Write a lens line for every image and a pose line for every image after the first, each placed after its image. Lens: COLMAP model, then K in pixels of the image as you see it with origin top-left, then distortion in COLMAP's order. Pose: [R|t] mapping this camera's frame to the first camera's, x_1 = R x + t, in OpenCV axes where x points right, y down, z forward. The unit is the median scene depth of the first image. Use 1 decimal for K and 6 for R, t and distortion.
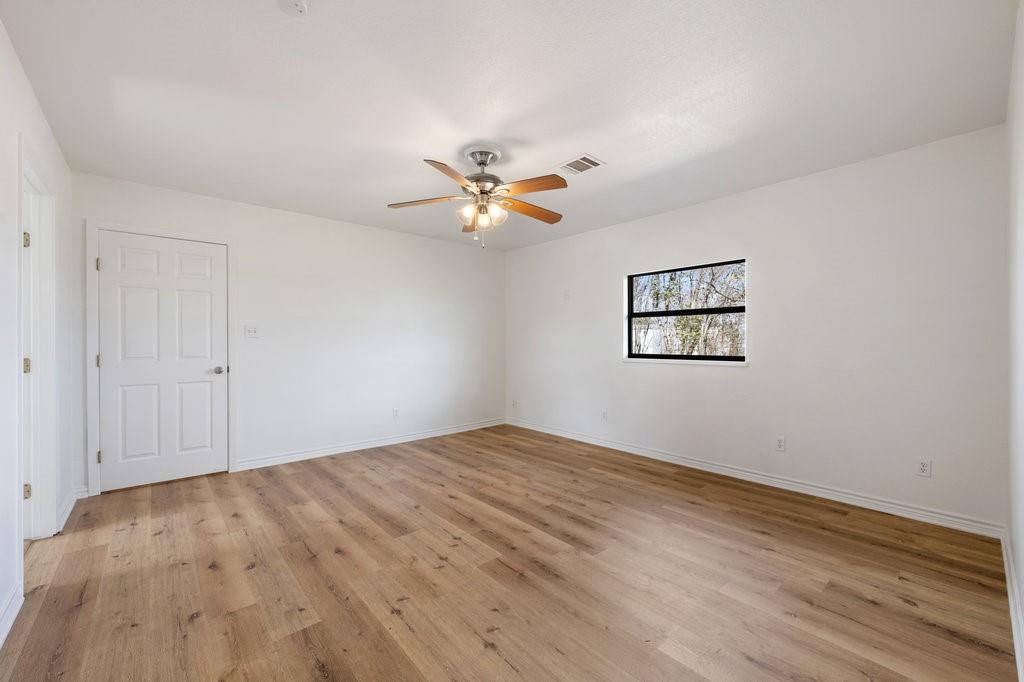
lens RADIAL K [[408.6, 0, 511.1], [0, 408.6, 345.3], [0, 0, 1]] dist [-0.003585, 0.000451]
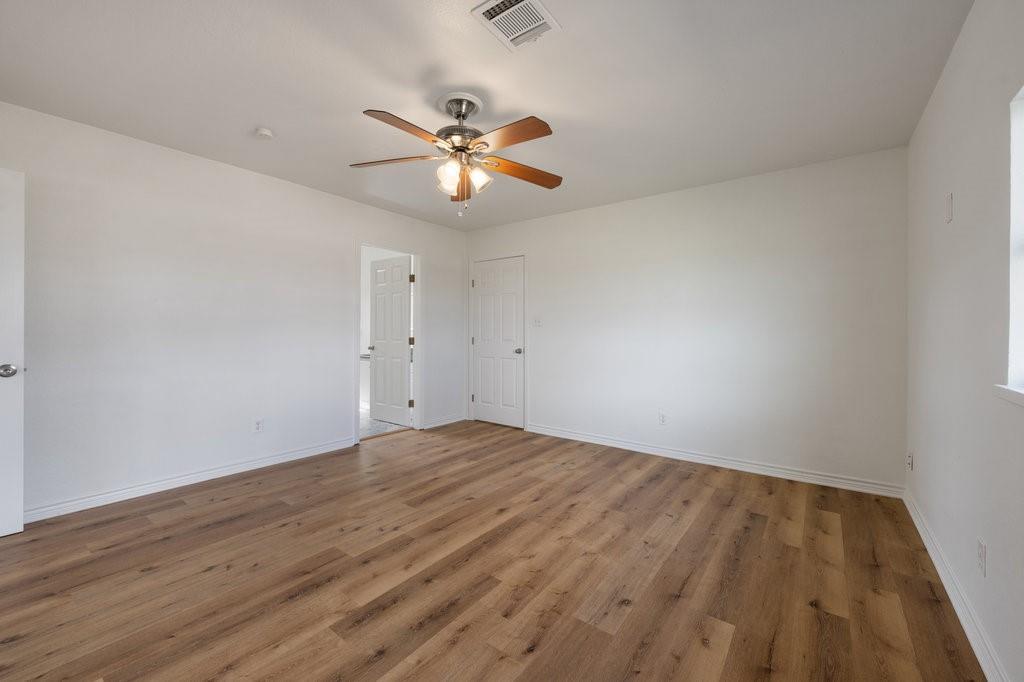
lens RADIAL K [[408.6, 0, 513.7], [0, 408.6, 339.2], [0, 0, 1]] dist [-0.003585, 0.000451]
pose [[0.204070, 0.021999, -0.978709, 0.711504], [-0.013014, 0.999720, 0.019758, -0.004819], [0.978870, 0.008705, 0.204299, 0.869418]]
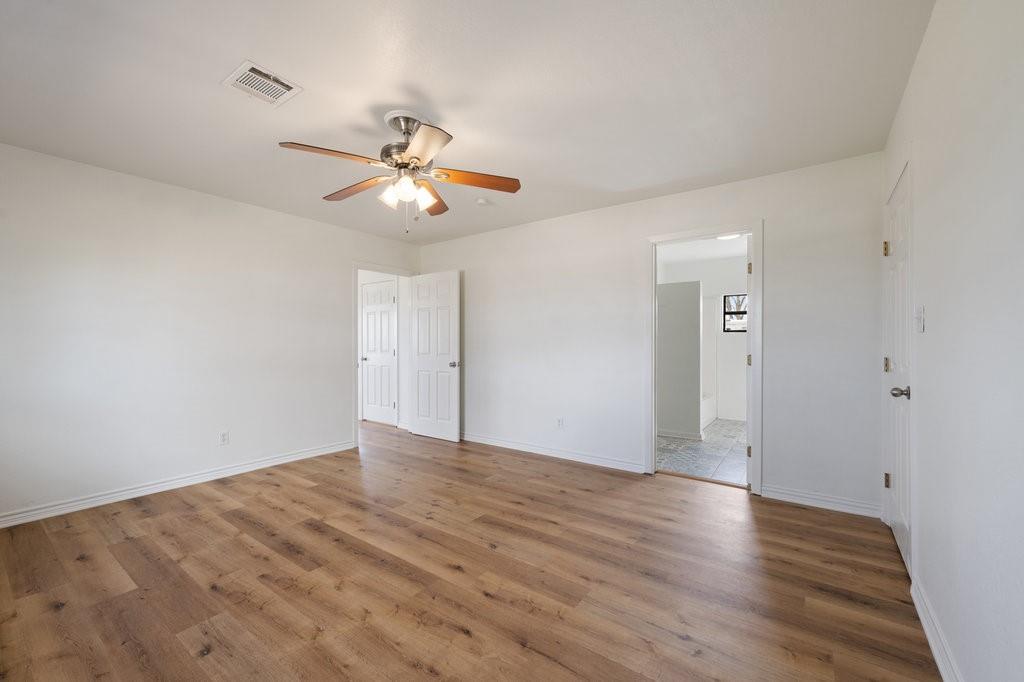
lens RADIAL K [[408.6, 0, 514.1], [0, 408.6, 349.9], [0, 0, 1]] dist [-0.003585, 0.000451]
pose [[-0.973693, 0.006186, -0.227781, -0.085265], [0.000981, 0.999736, 0.022958, -0.013247], [0.227863, 0.022131, -0.973442, 1.733411]]
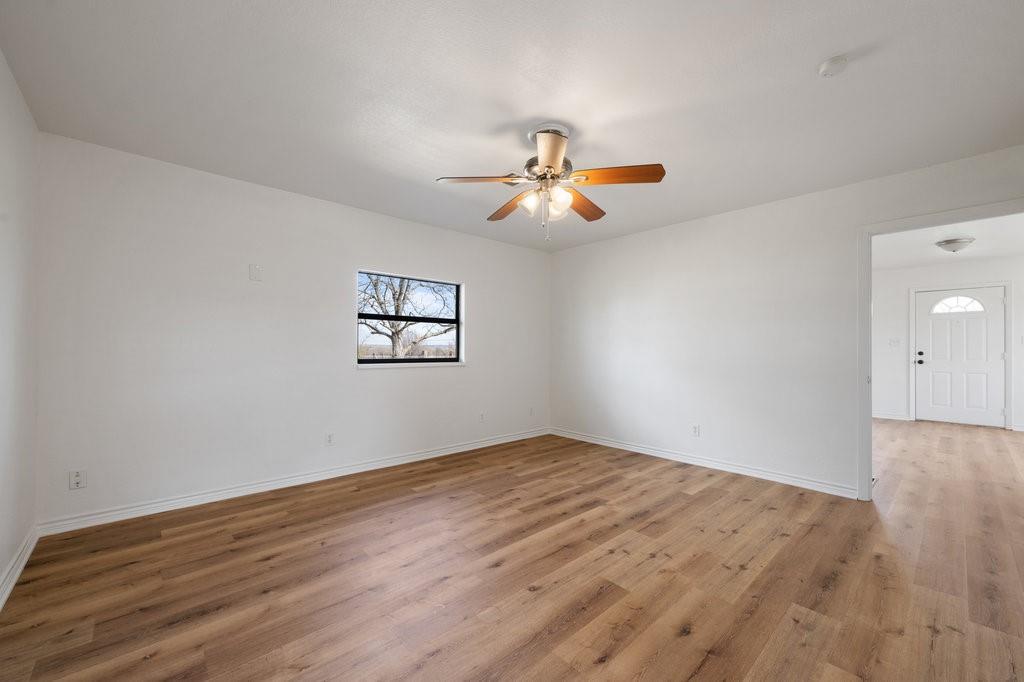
lens RADIAL K [[408.6, 0, 514.9], [0, 408.6, 349.9], [0, 0, 1]] dist [-0.003585, 0.000451]
pose [[-0.028477, -0.004202, 0.999586, -0.876777], [0.004242, 0.999982, 0.004324, -0.004467], [-0.999585, 0.004363, -0.028458, 1.014433]]
